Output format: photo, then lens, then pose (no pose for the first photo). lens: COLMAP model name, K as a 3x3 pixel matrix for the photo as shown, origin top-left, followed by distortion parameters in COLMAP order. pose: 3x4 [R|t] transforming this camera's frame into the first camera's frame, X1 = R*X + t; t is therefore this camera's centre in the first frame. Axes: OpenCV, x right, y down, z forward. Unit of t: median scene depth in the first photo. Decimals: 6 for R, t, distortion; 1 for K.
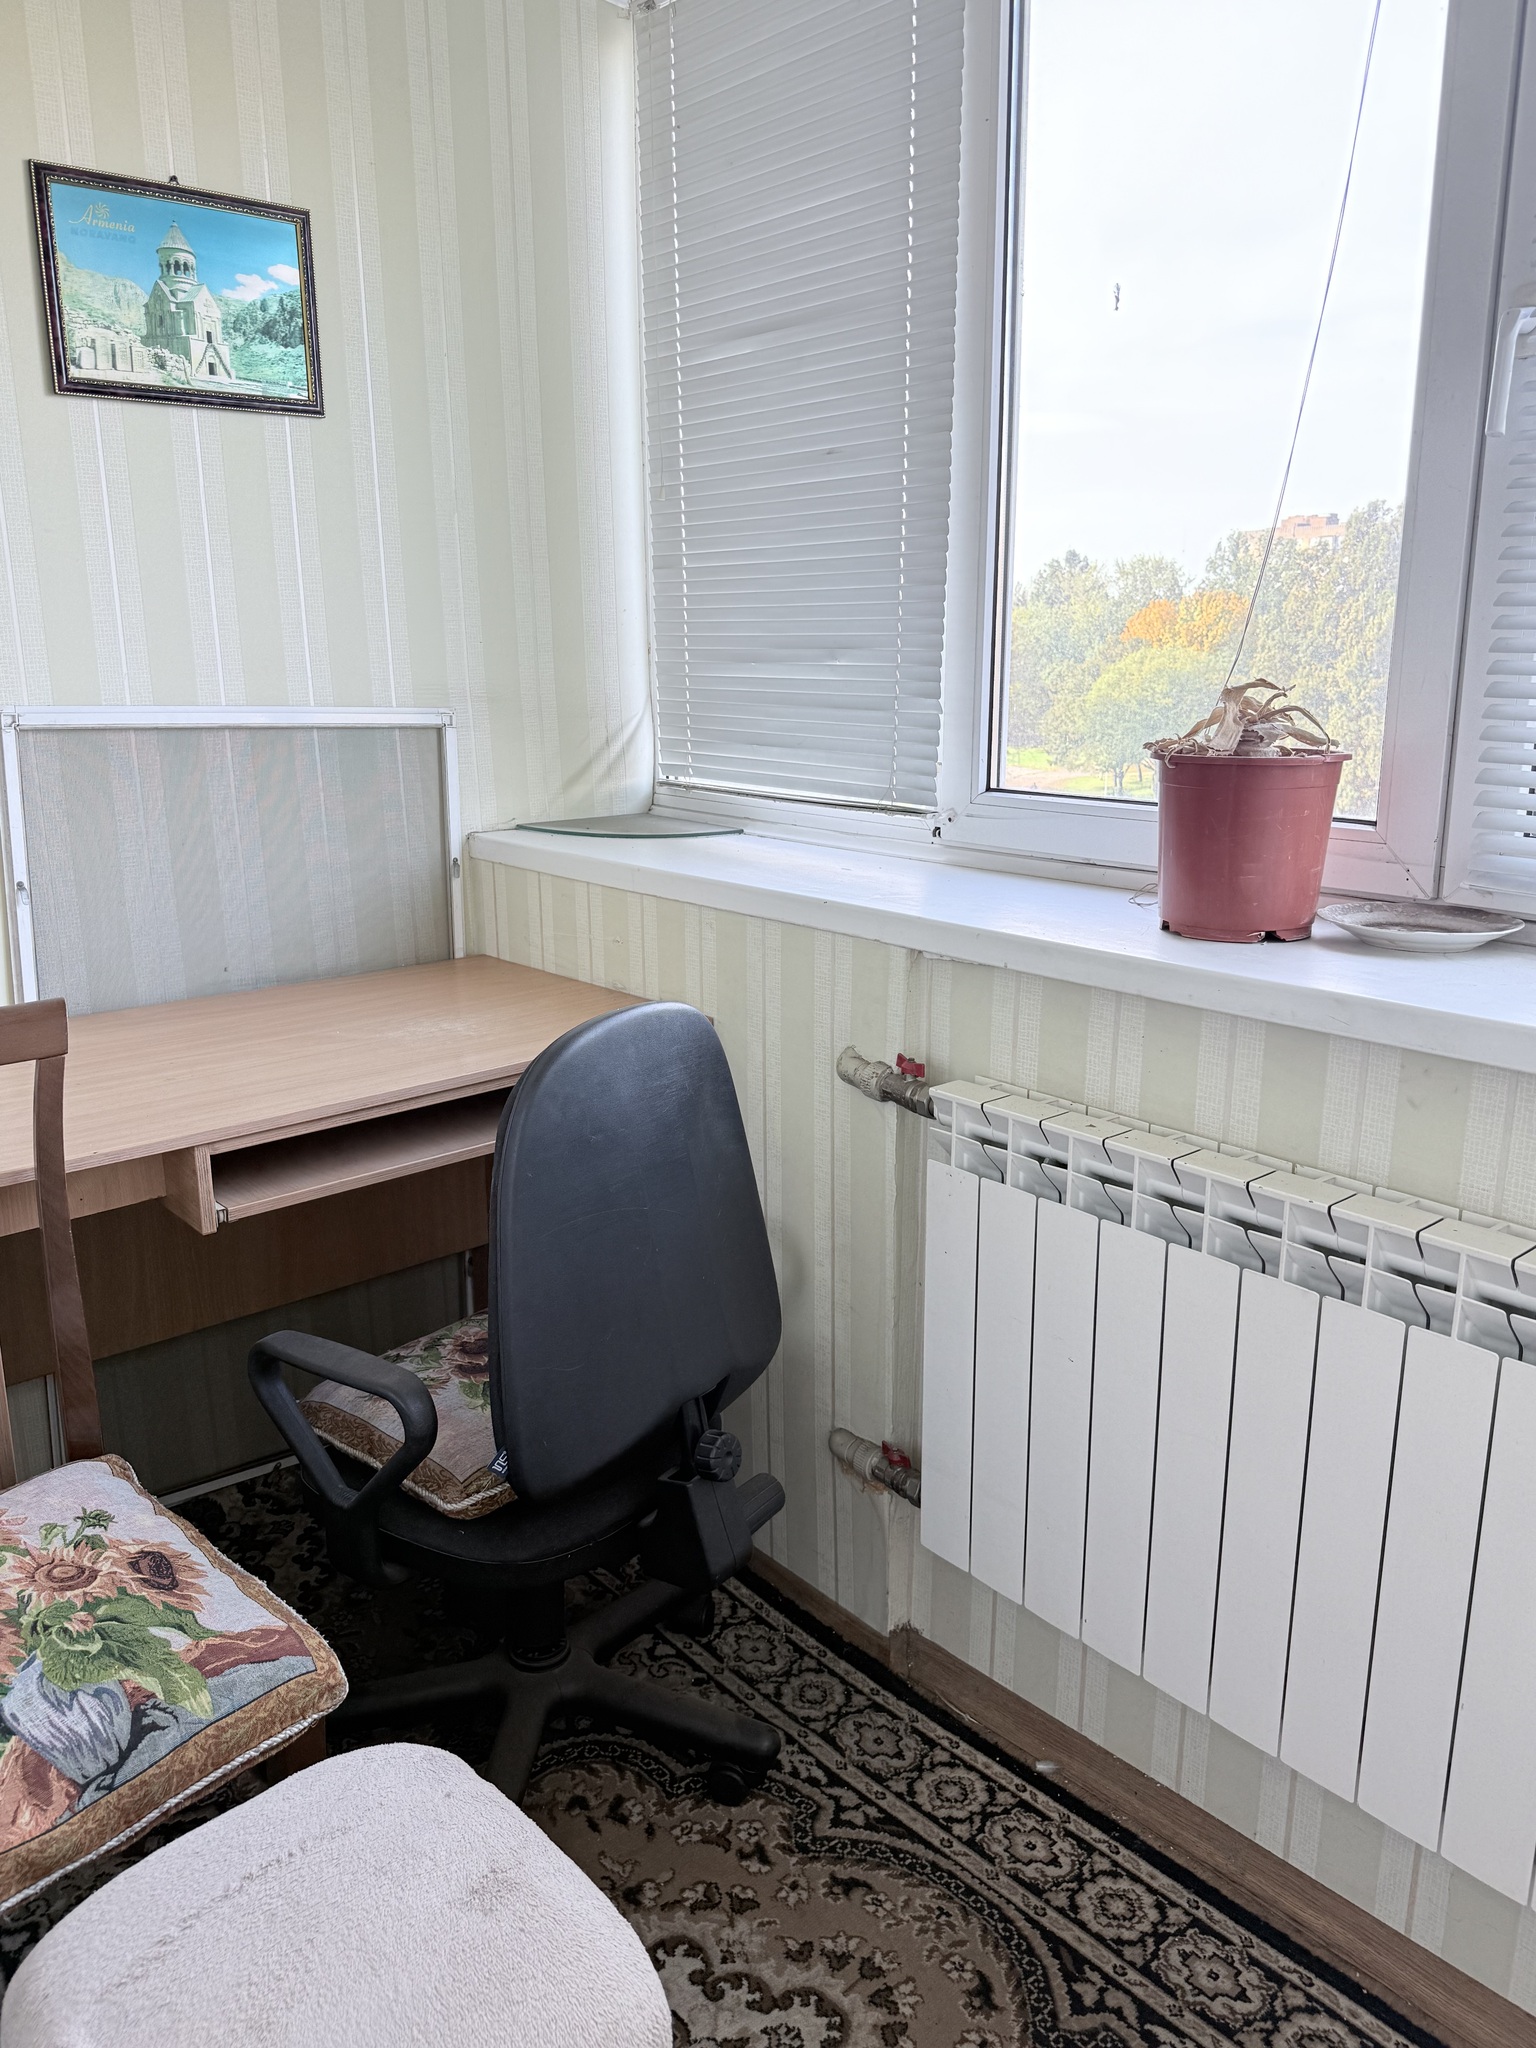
lens RADIAL K [[1525.7, 0, 762.8], [0, 1525.7, 1010.7], [0, 0, 1]] dist [0.078514, -0.121061]
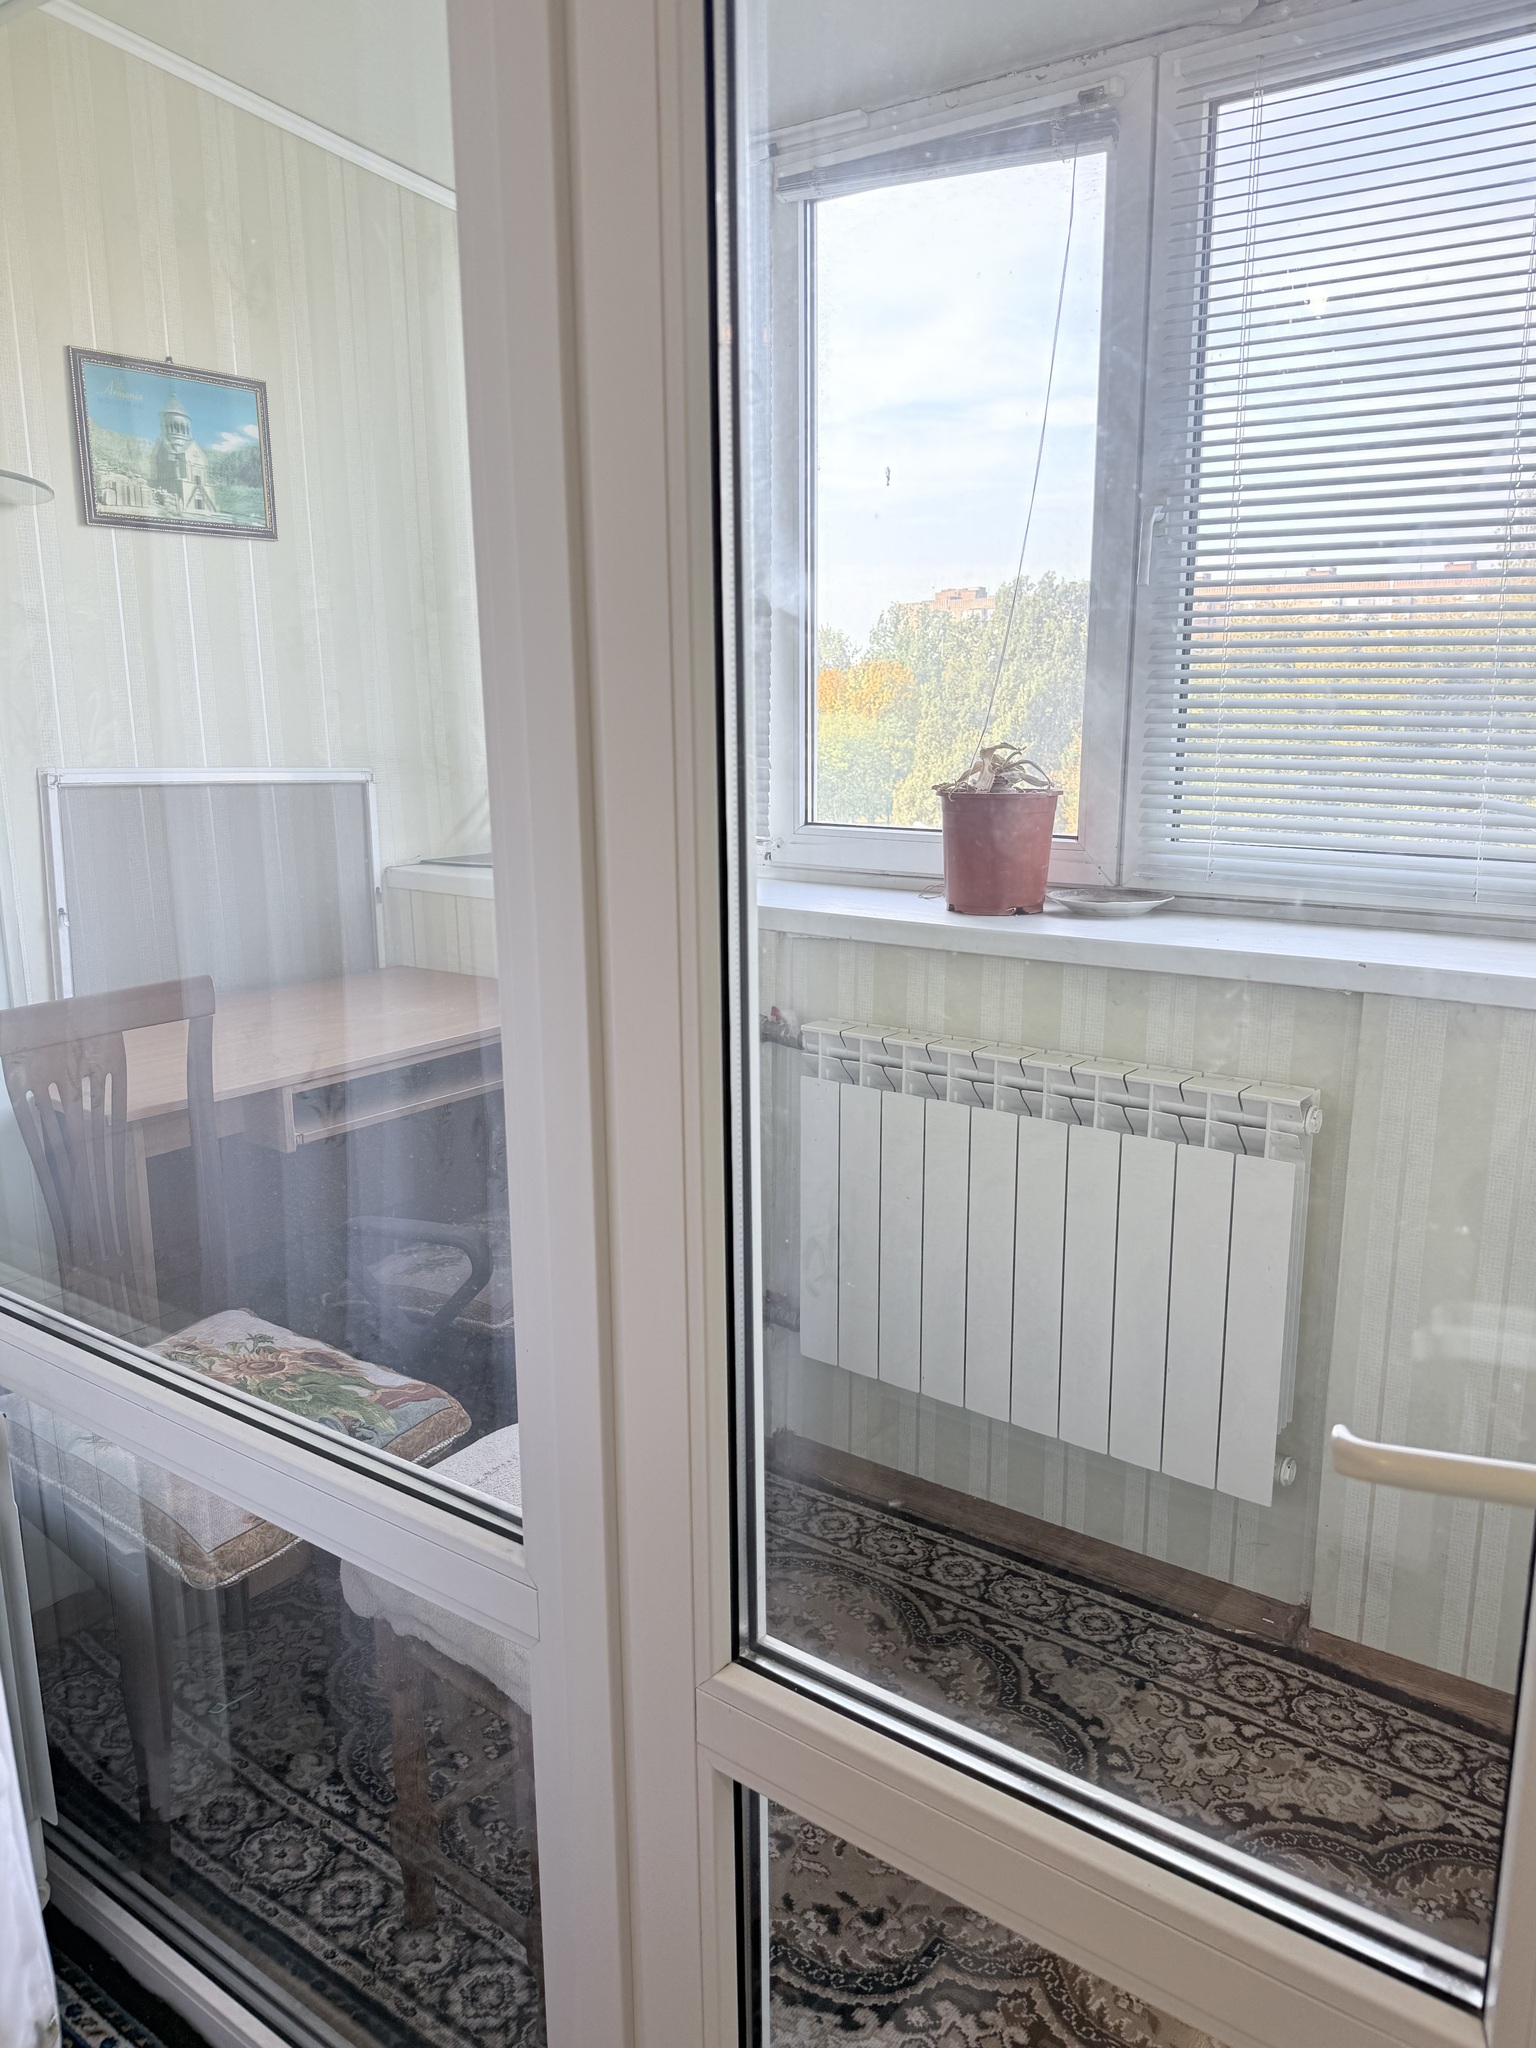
lens RADIAL K [[1523.1, 0, 773.2], [0, 1523.1, 1022.3], [0, 0, 1]] dist [0.139146, -0.284541]
pose [[0.978127, -0.042993, 0.203517, -0.212846], [0.049660, 0.998380, -0.027762, 0.088135], [-0.201994, 0.037261, 0.978678, -0.412673]]
